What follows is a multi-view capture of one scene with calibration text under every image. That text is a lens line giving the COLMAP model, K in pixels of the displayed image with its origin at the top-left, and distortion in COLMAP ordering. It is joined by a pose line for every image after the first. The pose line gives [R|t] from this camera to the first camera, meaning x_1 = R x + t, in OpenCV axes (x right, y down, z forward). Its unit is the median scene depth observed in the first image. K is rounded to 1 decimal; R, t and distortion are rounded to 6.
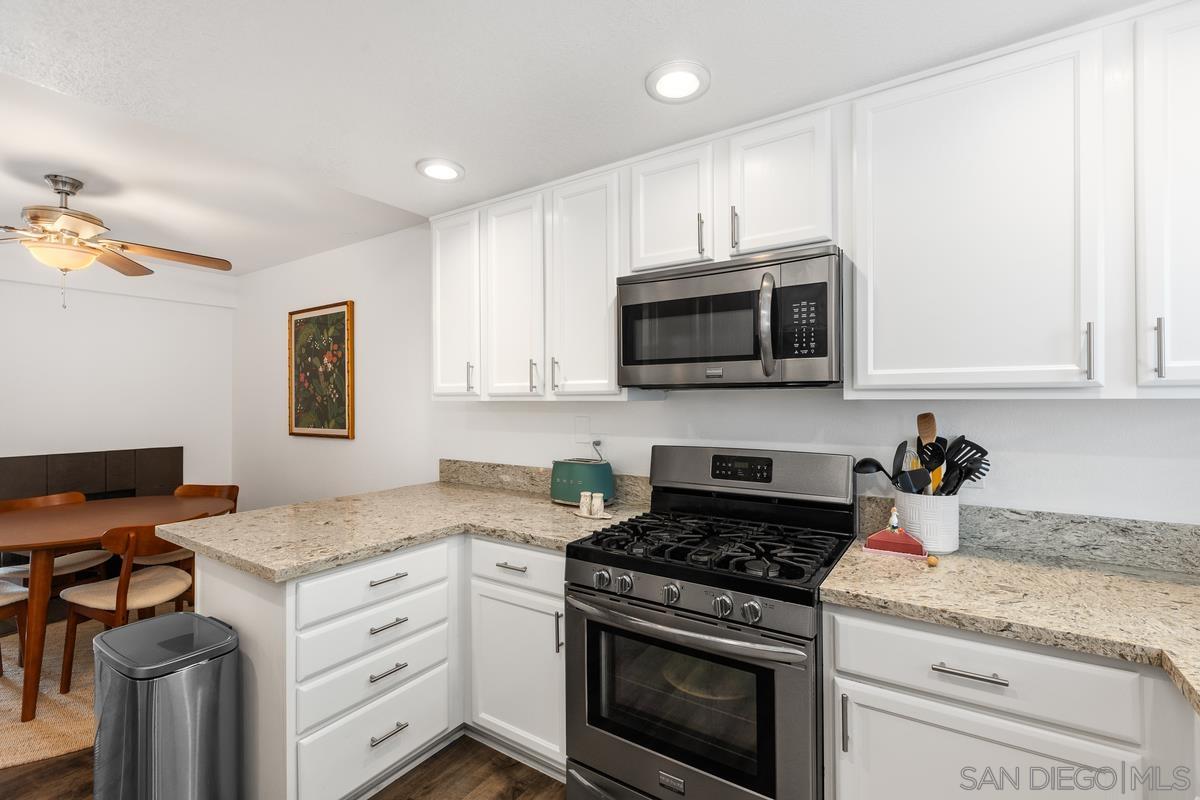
lens RADIAL K [[545.5, 0, 596.2], [0, 545.5, 394.0], [0, 0, 1]] dist [0.001727, -0.000758]
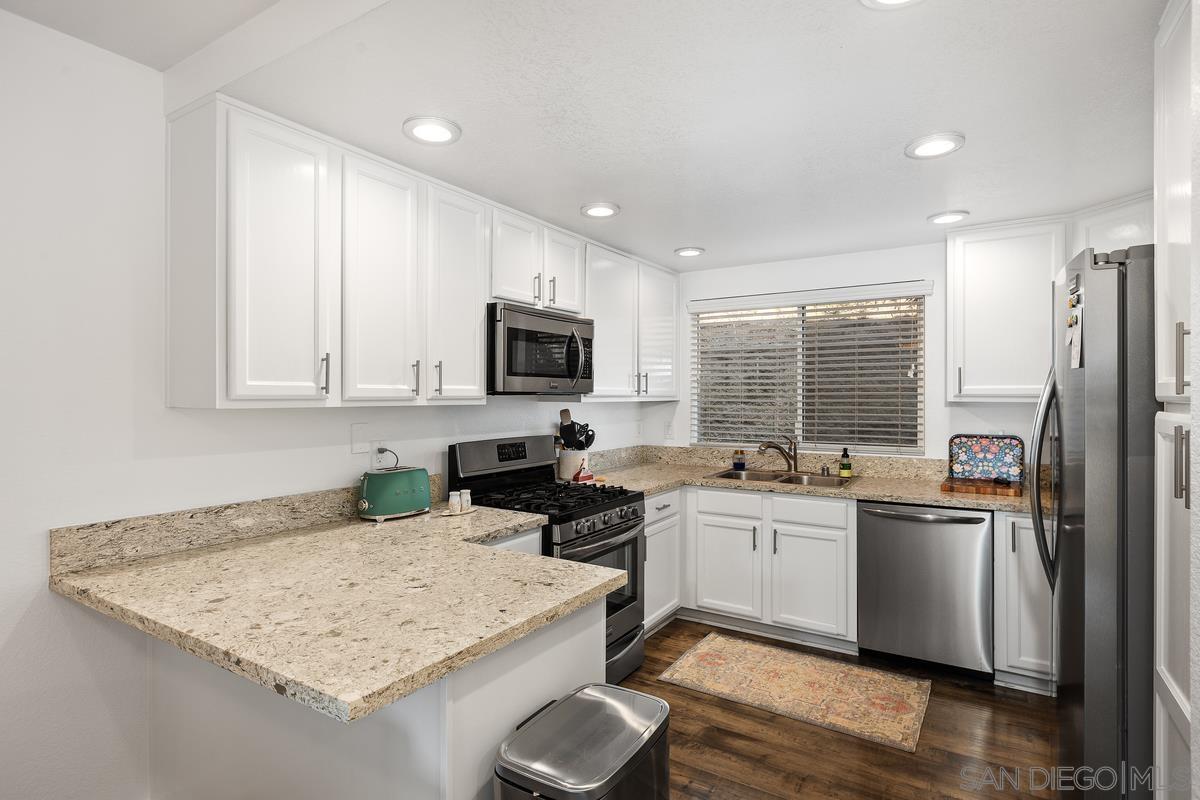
lens RADIAL K [[611.9, 0, 594.1], [0, 611.9, 397.5], [0, 0, 1]] dist [-0.004753, 0.000612]
pose [[-0.030520, 0.001401, 0.999533, -0.888441], [-0.007698, 0.999969, -0.001637, -0.001662], [-0.999505, -0.007745, -0.030508, 0.565887]]
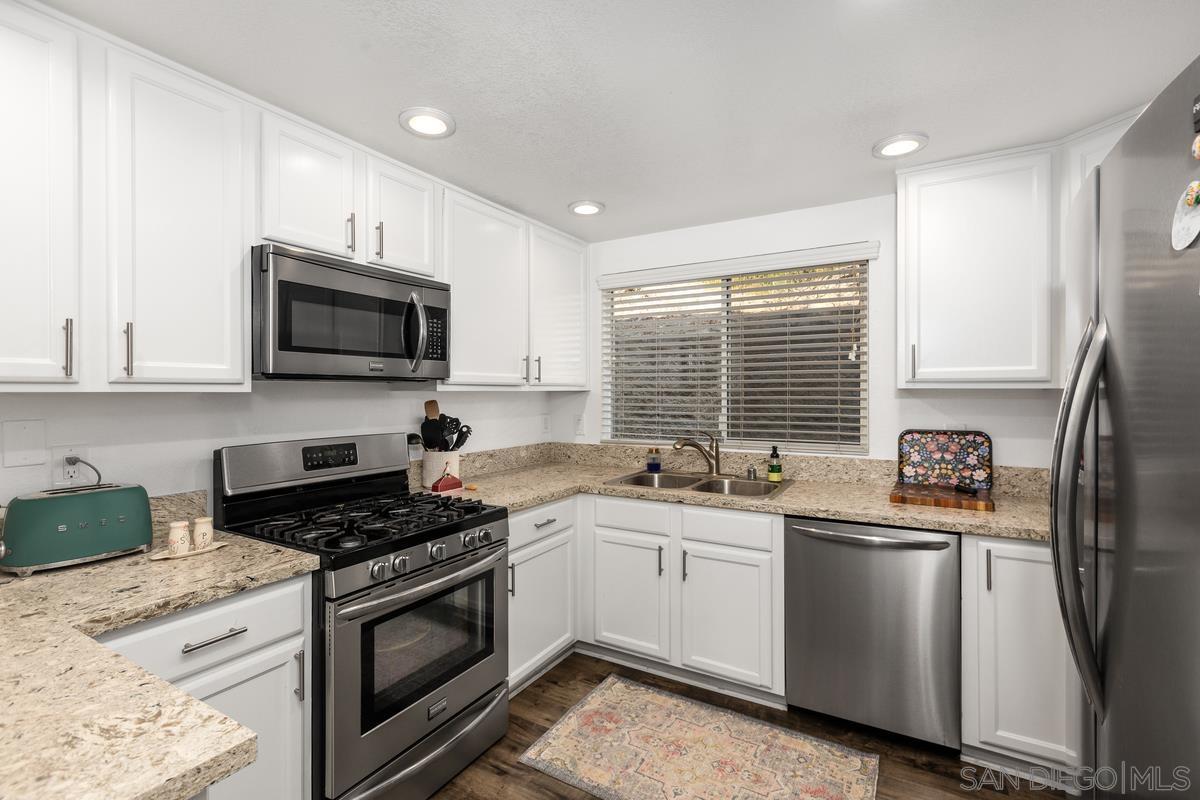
lens RADIAL K [[545.5, 0, 594.5], [0, 545.5, 395.0], [0, 0, 1]] dist [0.001727, -0.000758]
pose [[-0.064064, -0.002321, 0.997943, -0.555877], [-0.005516, 0.999983, 0.001971, 0.008642], [-0.997931, -0.005378, -0.064076, 0.376971]]
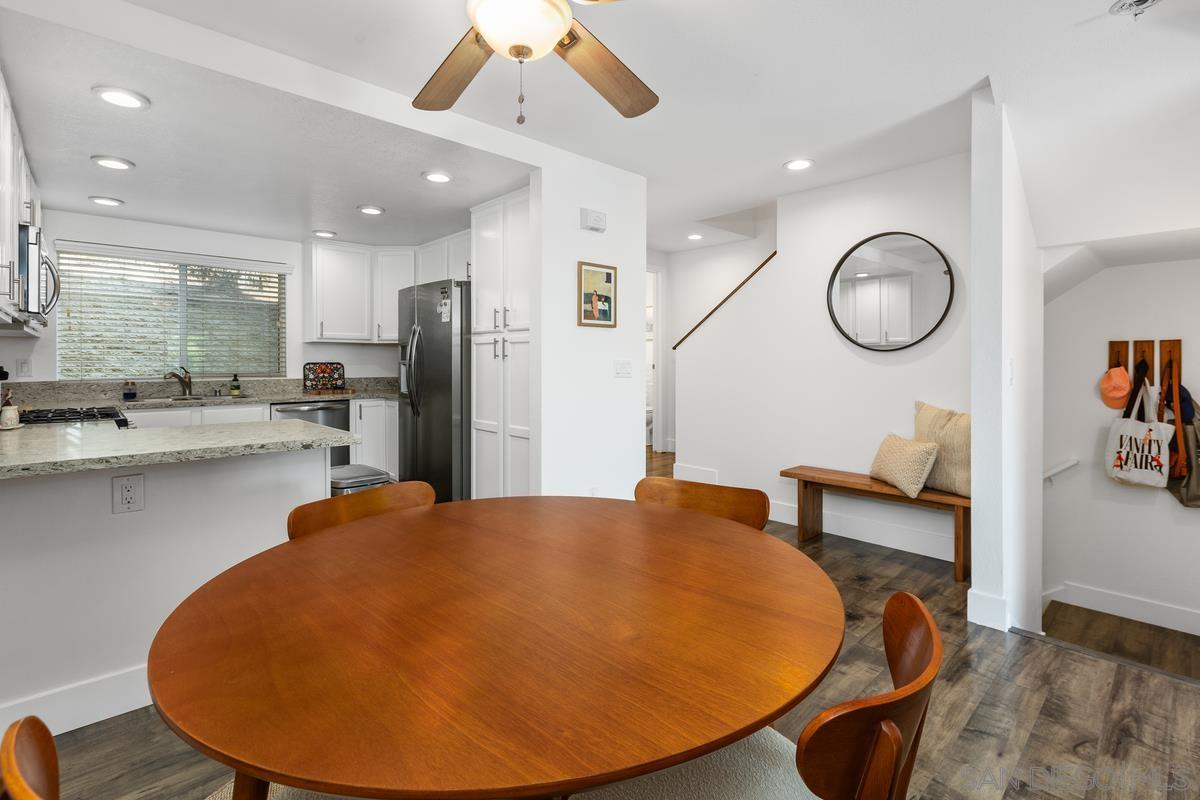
lens RADIAL K [[545.5, 0, 606.6], [0, 545.5, 359.9], [0, 0, 1]] dist [0.001727, -0.000758]
pose [[-0.972009, -0.000595, 0.234942, -1.046843], [-0.001981, 0.999982, -0.005661, 0.061118], [-0.234935, -0.005968, -0.971993, 1.278647]]
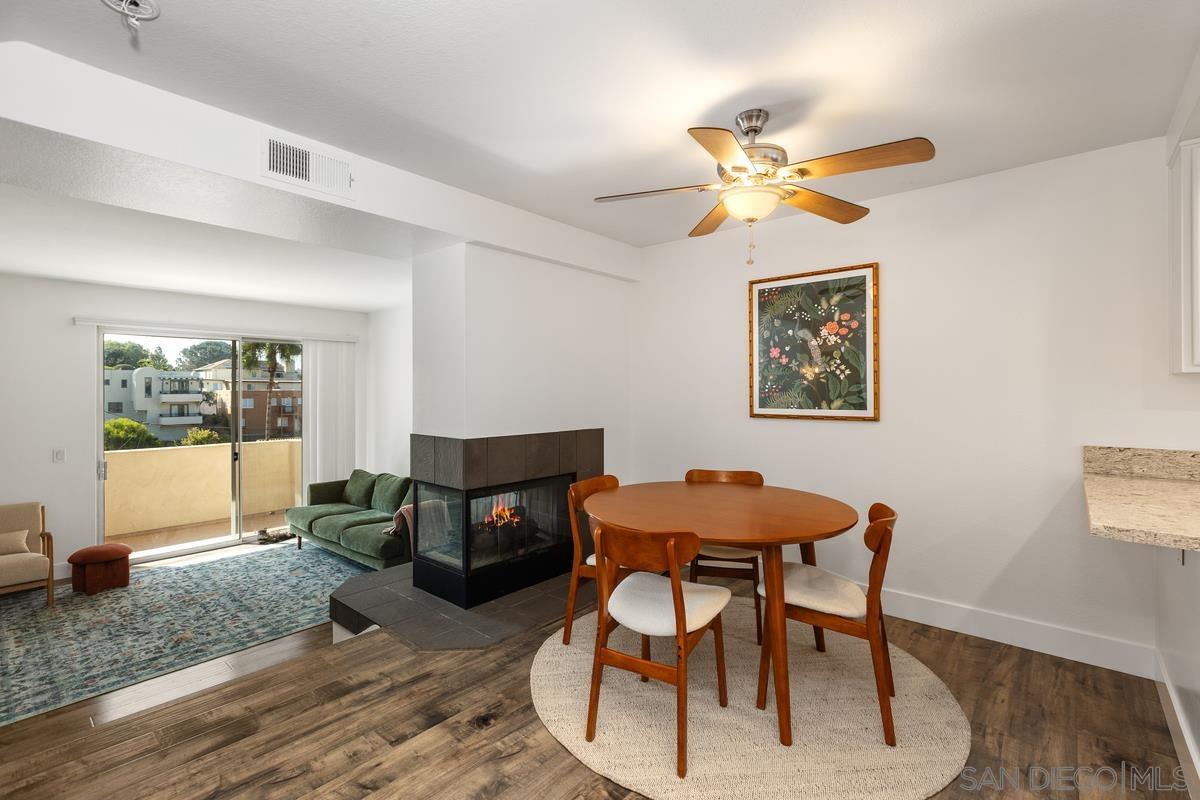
lens RADIAL K [[545.5, 0, 592.1], [0, 545.5, 390.7], [0, 0, 1]] dist [0.001727, -0.000758]
pose [[0.992047, 0.004932, -0.125774, -0.971474], [-0.003283, 0.999906, 0.013313, 0.028760], [0.125828, -0.012794, 0.991970, 0.091768]]
